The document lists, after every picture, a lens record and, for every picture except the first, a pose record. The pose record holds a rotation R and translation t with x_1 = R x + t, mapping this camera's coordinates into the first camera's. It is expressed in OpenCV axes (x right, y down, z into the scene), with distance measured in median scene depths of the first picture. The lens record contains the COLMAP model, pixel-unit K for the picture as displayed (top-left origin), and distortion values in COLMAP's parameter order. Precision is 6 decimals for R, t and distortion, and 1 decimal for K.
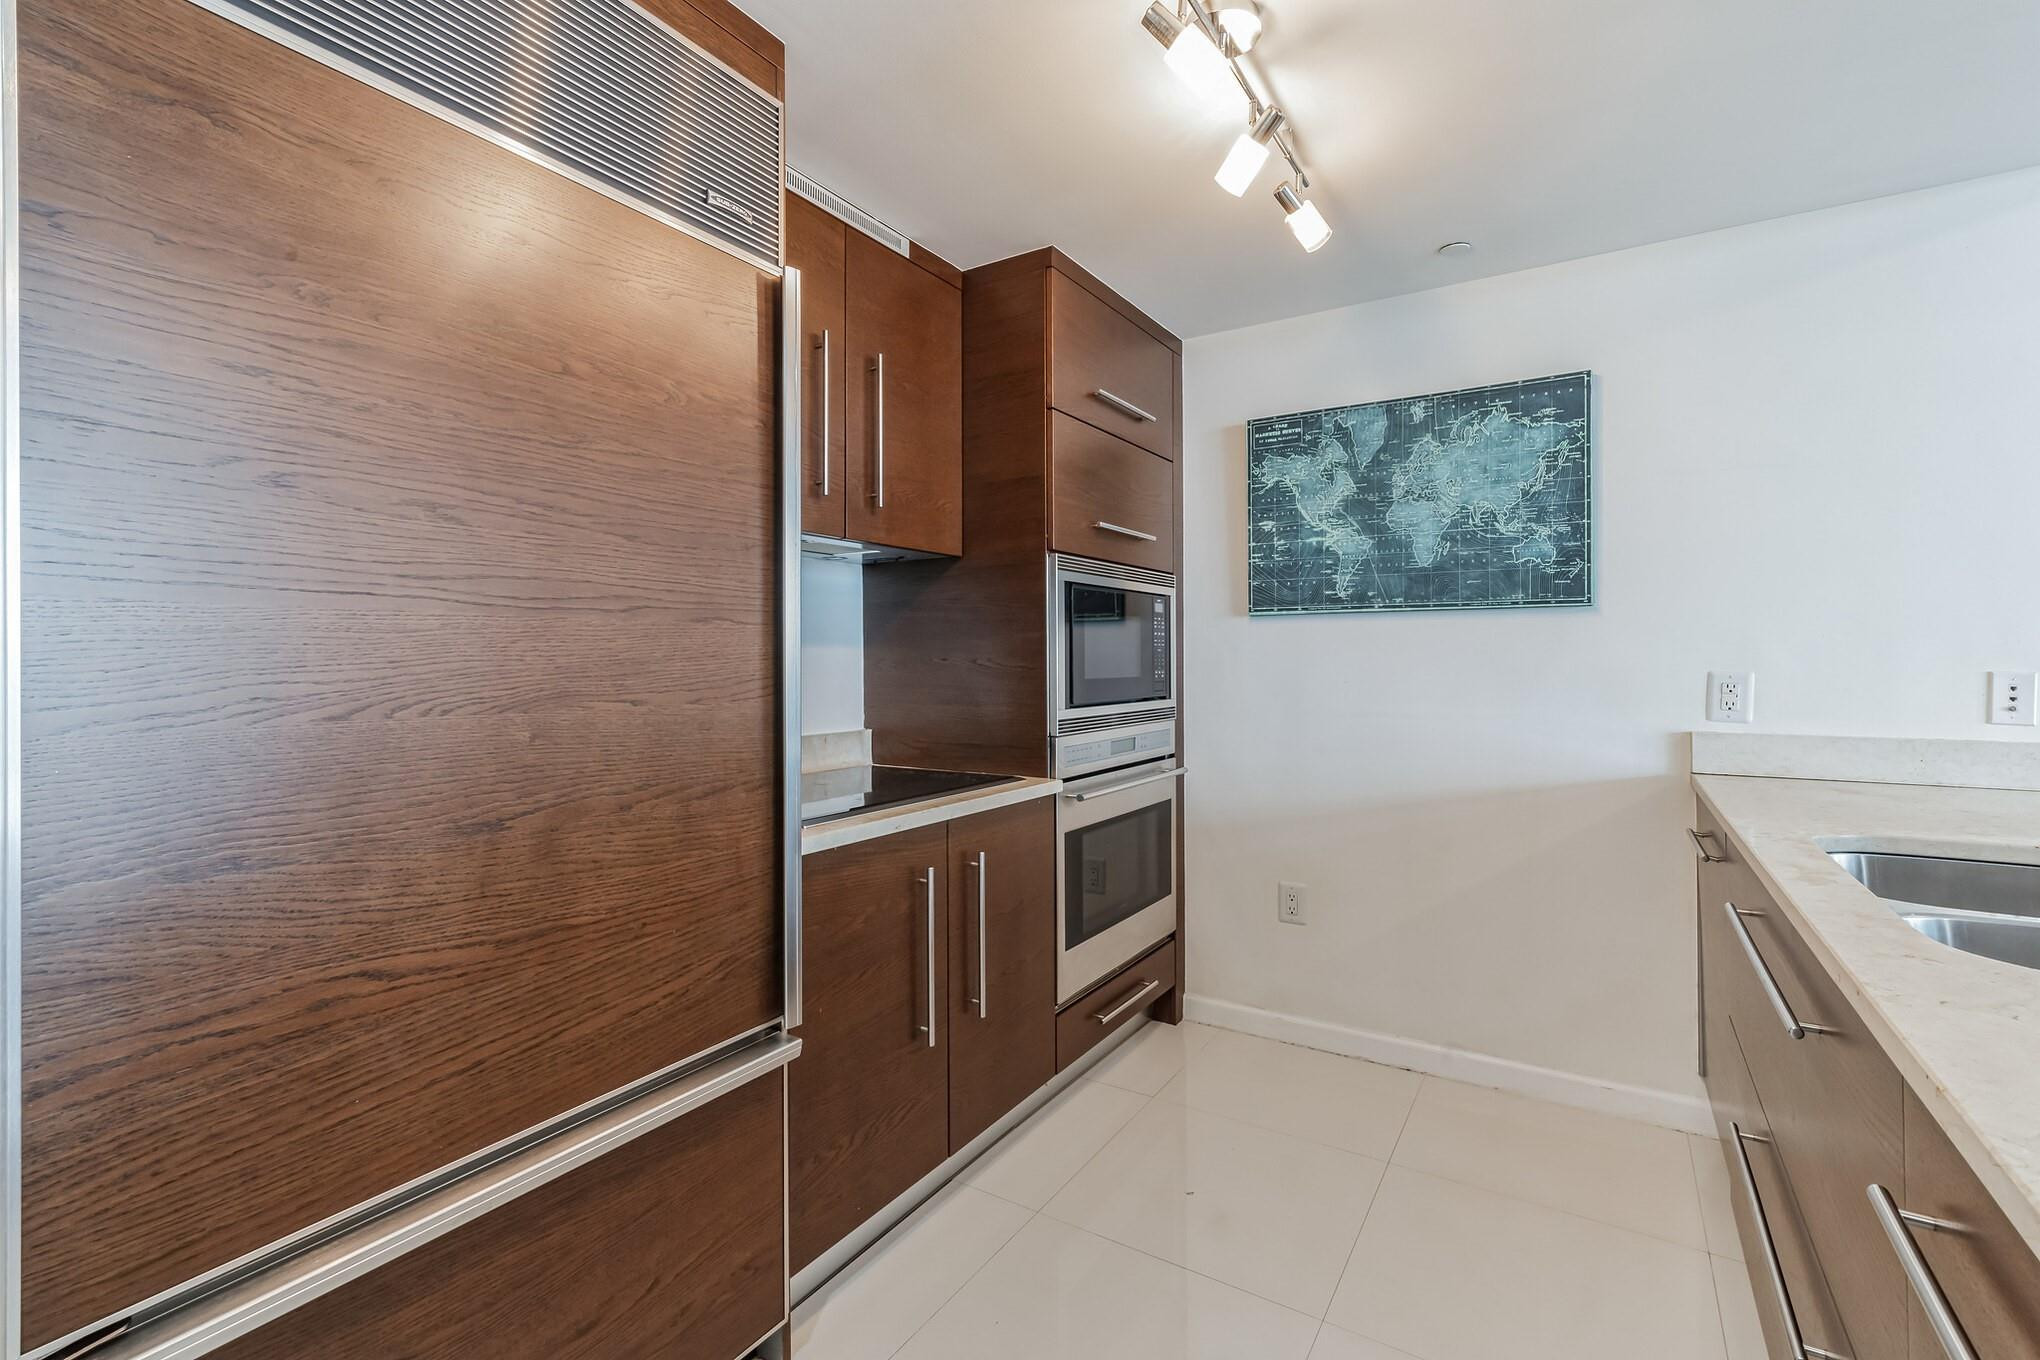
lens RADIAL K [[916.1, 0, 1015.1], [0, 916.1, 658.1], [0, 0, 1]] dist [-0.003352, 0.000392]
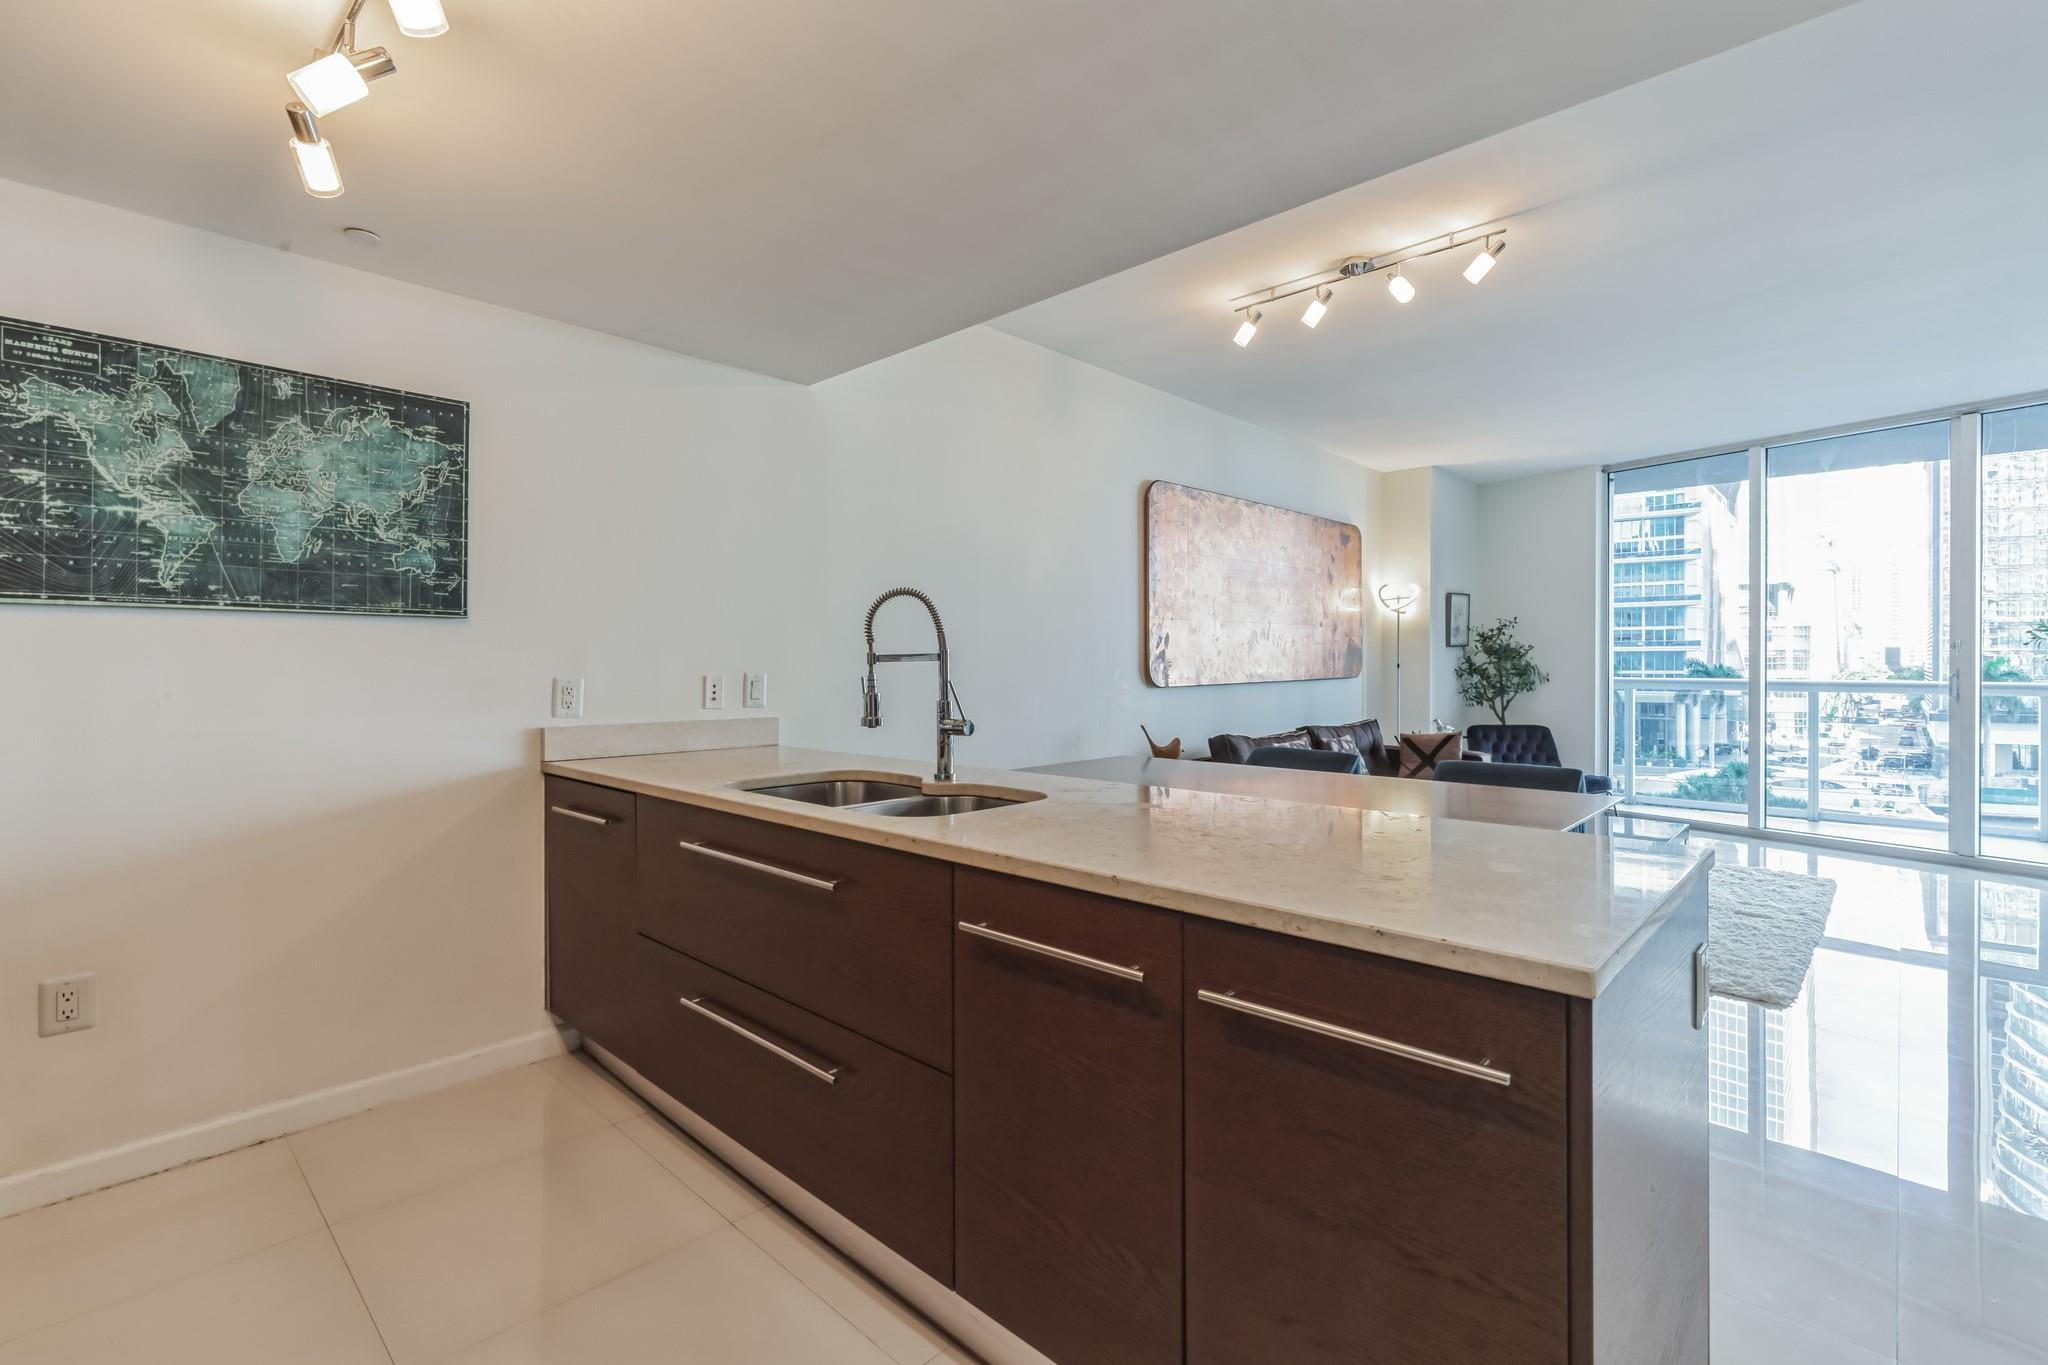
lens RADIAL K [[919.7, 0, 1019.0], [0, 919.7, 659.6], [0, 0, 1]] dist [-0.003352, 0.000392]
pose [[0.191386, 0.010013, 0.981464, -0.296907], [-0.003032, 0.999949, -0.009611, 0.000618], [-0.981510, -0.001137, 0.191407, 0.135016]]
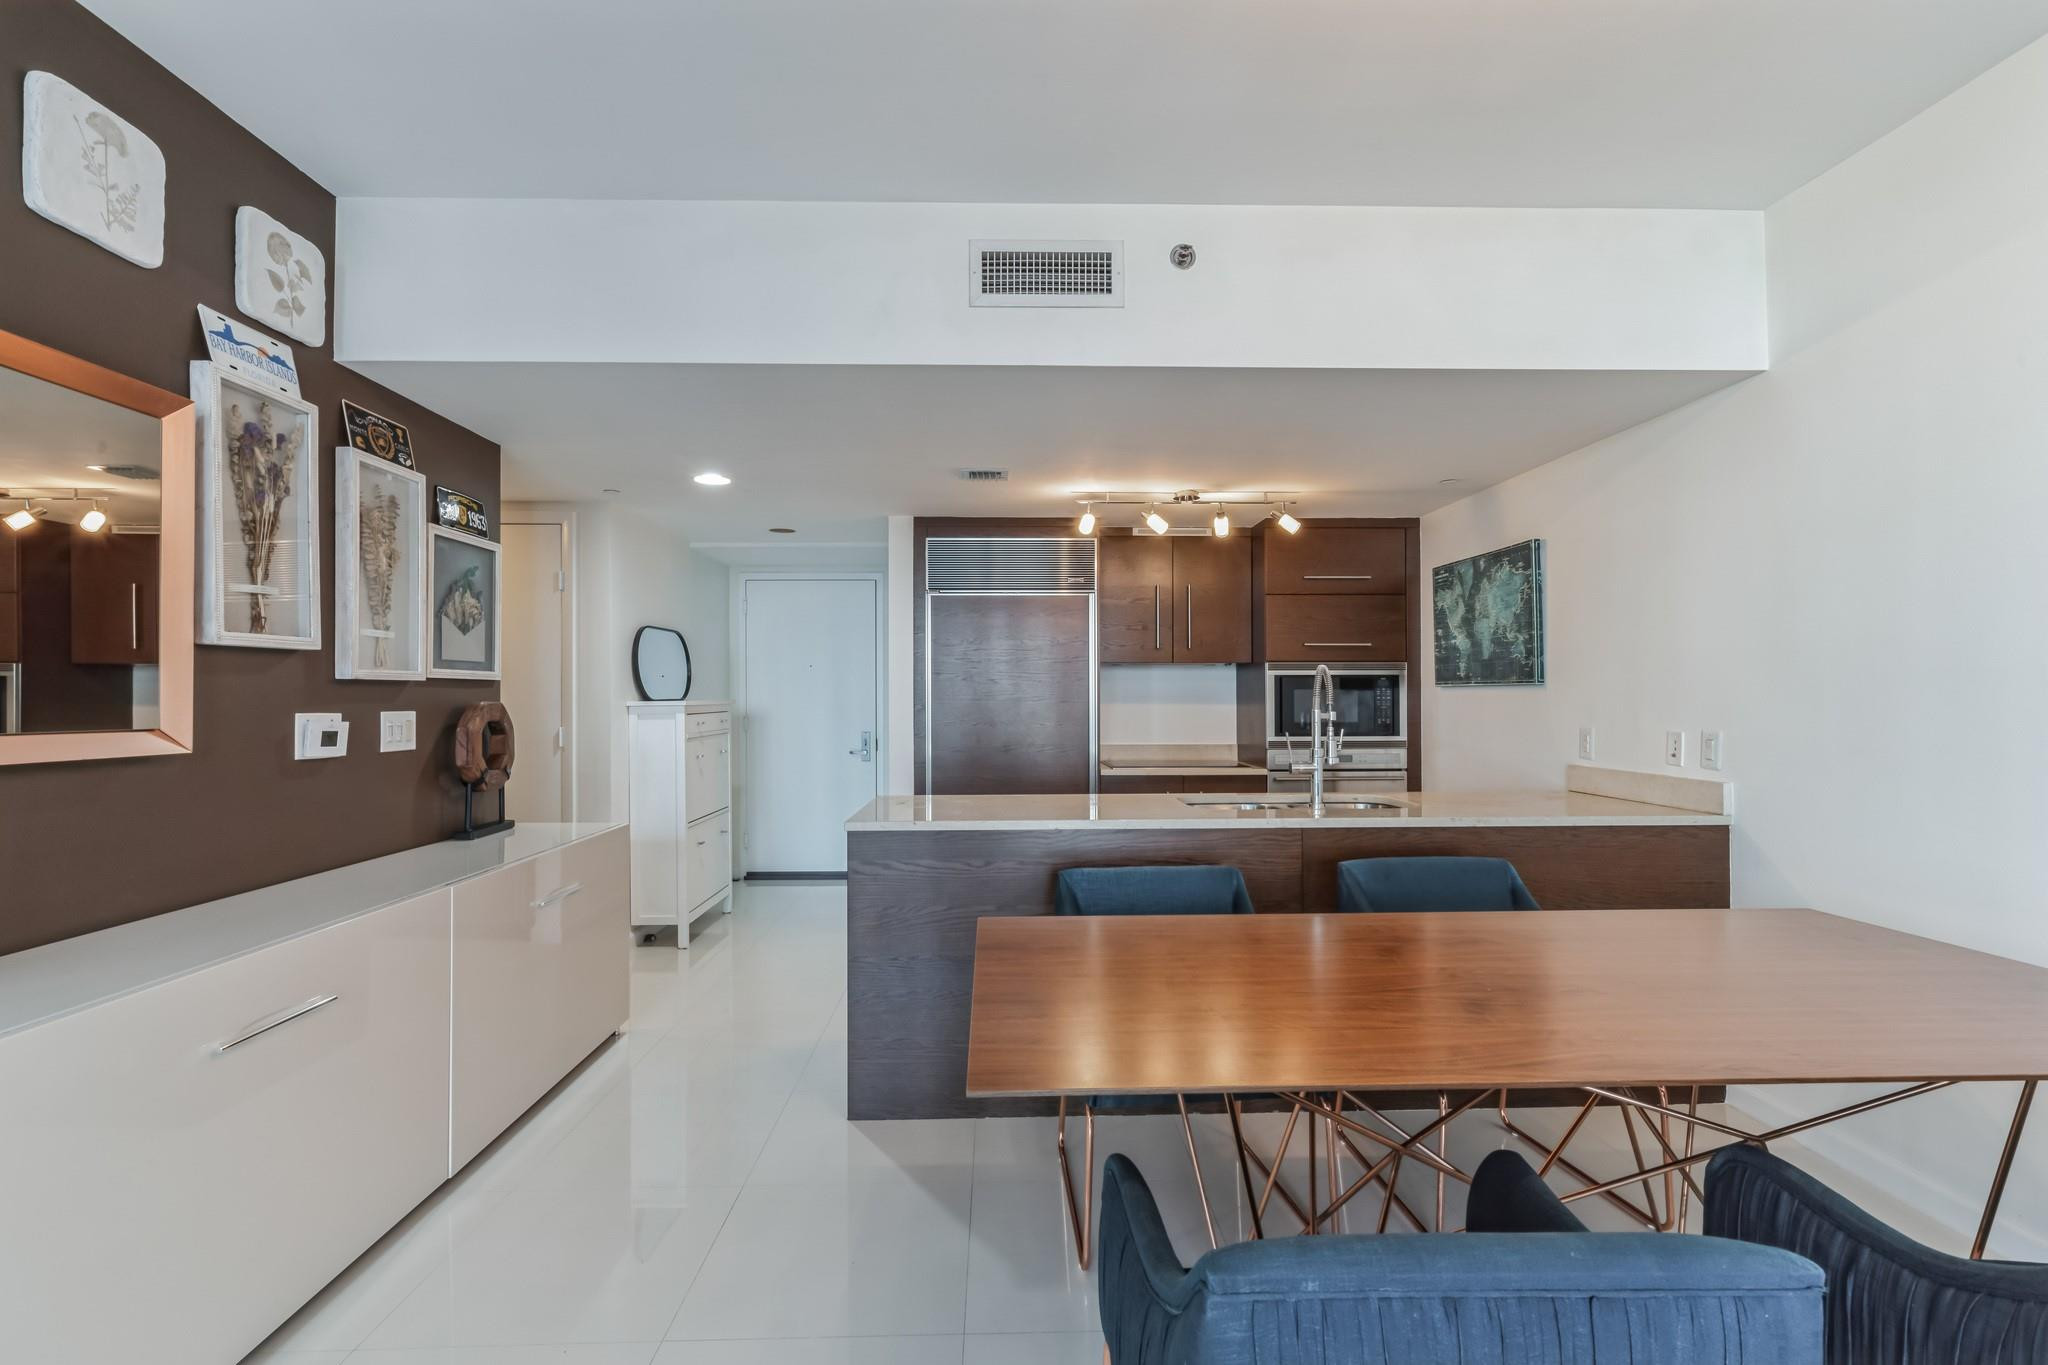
lens RADIAL K [[919.7, 0, 1029.5], [0, 919.7, 687.8], [0, 0, 1]] dist [-0.003352, 0.000392]
pose [[0.569348, -0.006187, -0.822074, 1.356107], [0.001802, 0.999979, -0.006278, -0.039689], [0.822095, 0.002093, 0.569347, -0.614648]]
